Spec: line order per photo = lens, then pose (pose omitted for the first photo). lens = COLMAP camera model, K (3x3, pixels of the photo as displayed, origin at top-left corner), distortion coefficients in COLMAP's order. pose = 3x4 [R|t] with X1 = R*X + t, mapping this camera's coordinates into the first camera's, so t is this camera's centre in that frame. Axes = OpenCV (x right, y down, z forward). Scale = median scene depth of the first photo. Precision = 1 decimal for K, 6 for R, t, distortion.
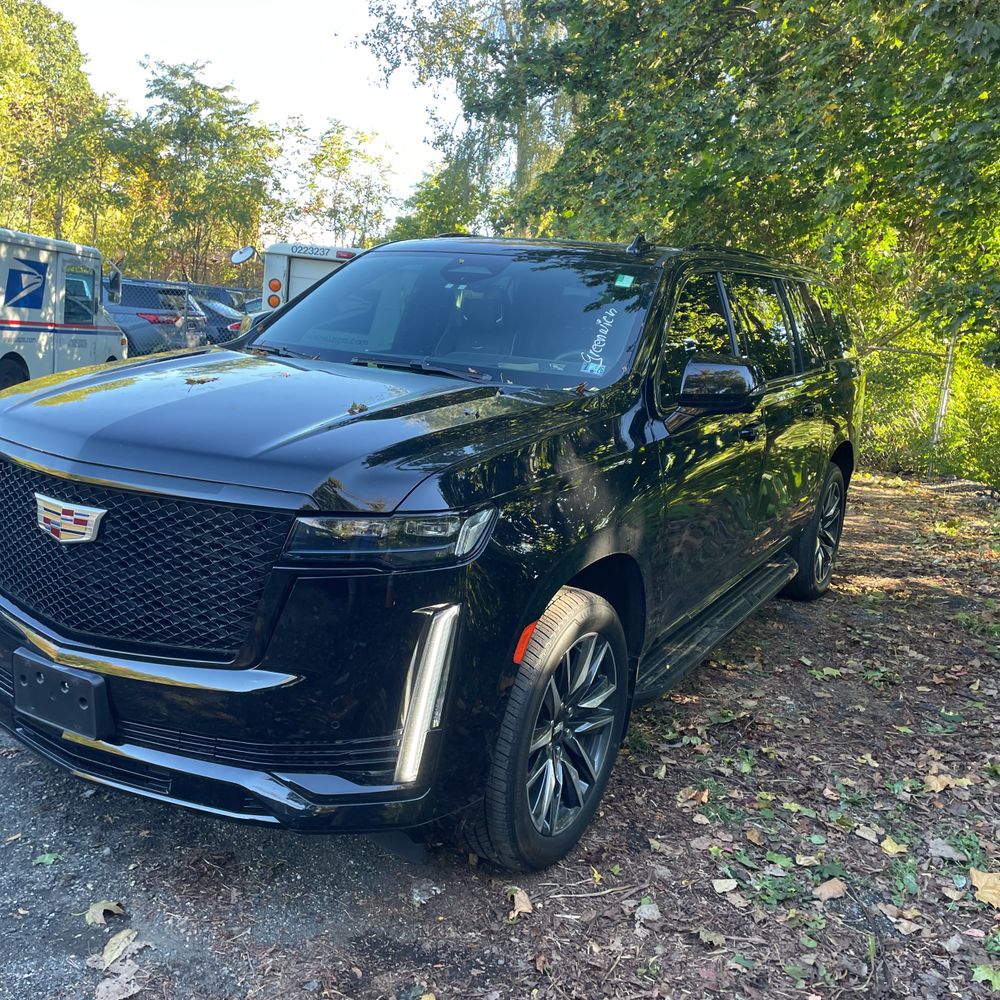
lens RADIAL K [[1008.3, 0, 487.4], [0, 1008.3, 488.4], [0, 0, 1]] dist [0.037336, 0.000000]
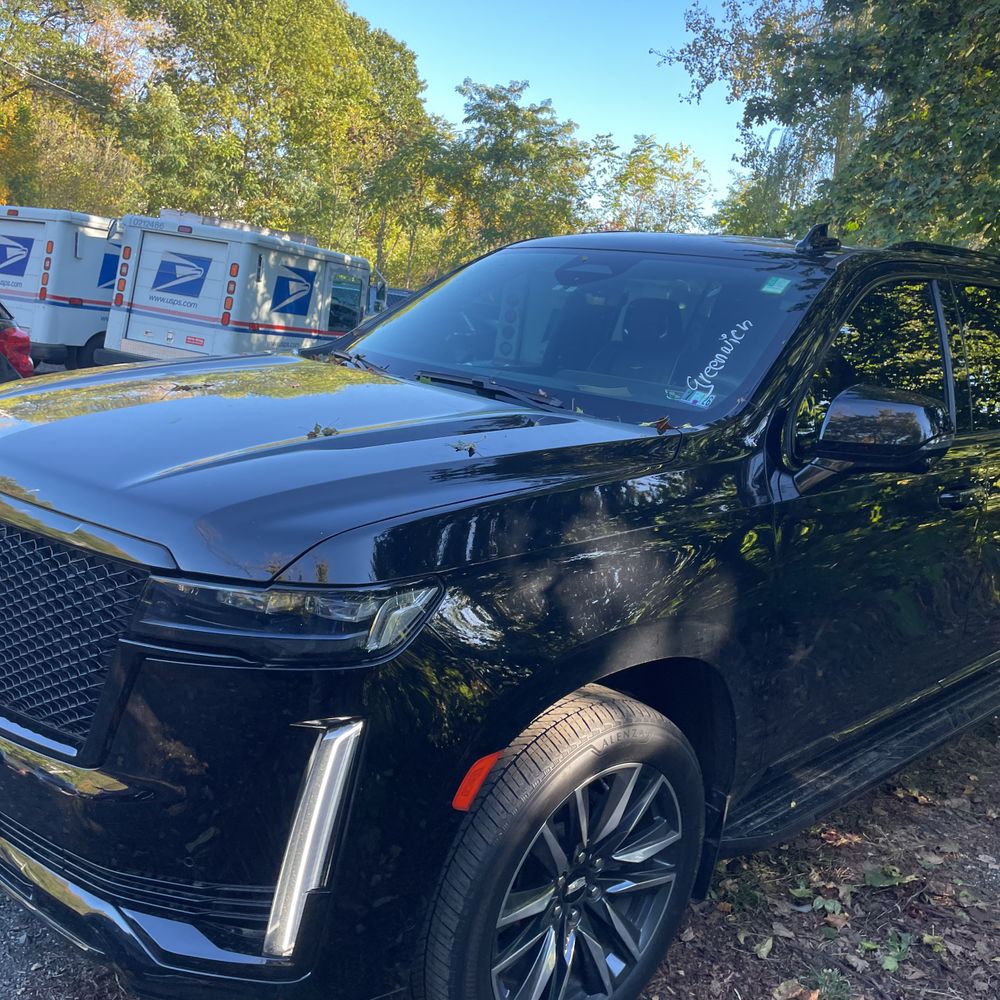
lens RADIAL K [[1008.3, 0, 512.3], [0, 1008.3, 501.9], [0, 0, 1]] dist [0.037336, 0.000000]
pose [[0.961893, 0.081117, -0.261116, 0.095371], [-0.083049, 0.996539, 0.003647, -0.018690], [0.260508, 0.018177, 0.965300, 0.134667]]
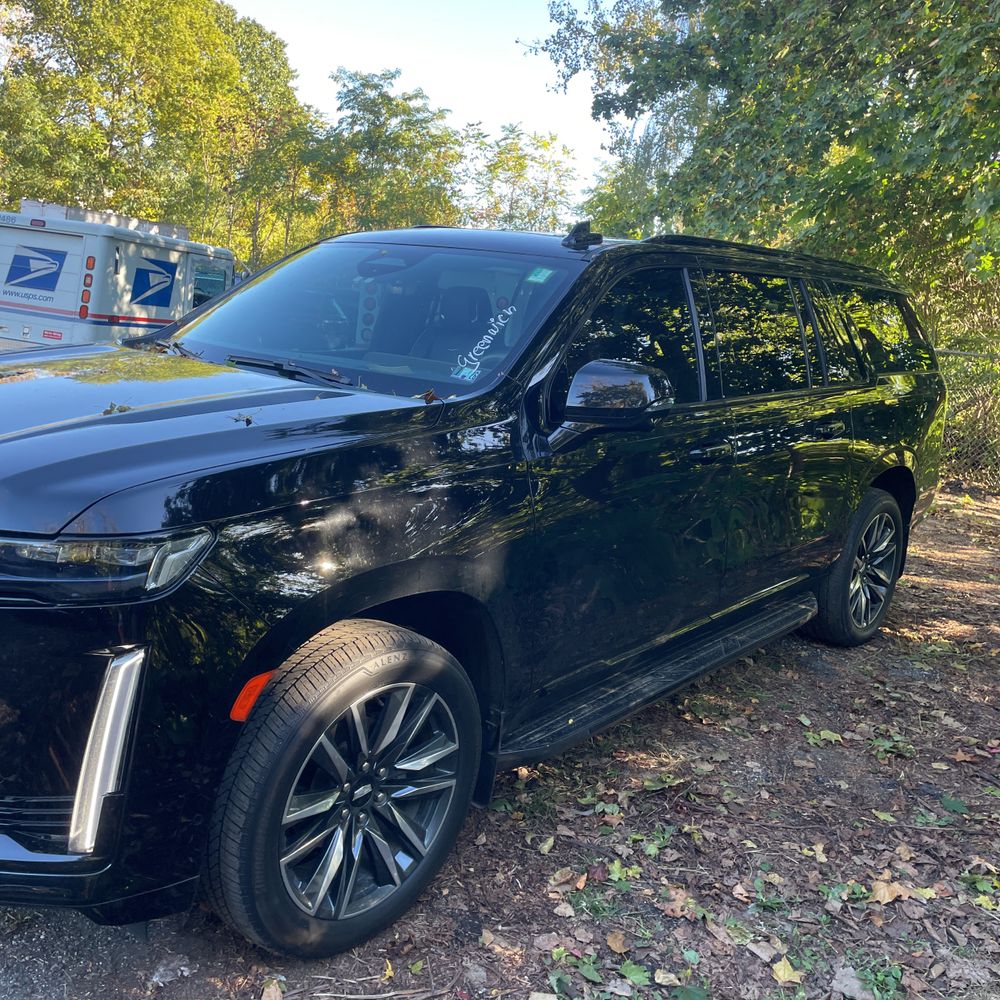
lens RADIAL K [[1008.3, 0, 507.4], [0, 1008.3, 478.8], [0, 0, 1]] dist [0.037336, 0.000000]
pose [[0.985679, 0.041155, -0.163535, 0.156737], [-0.043582, 0.998986, -0.011278, -0.011045], [0.162905, 0.018244, 0.986473, 0.083756]]
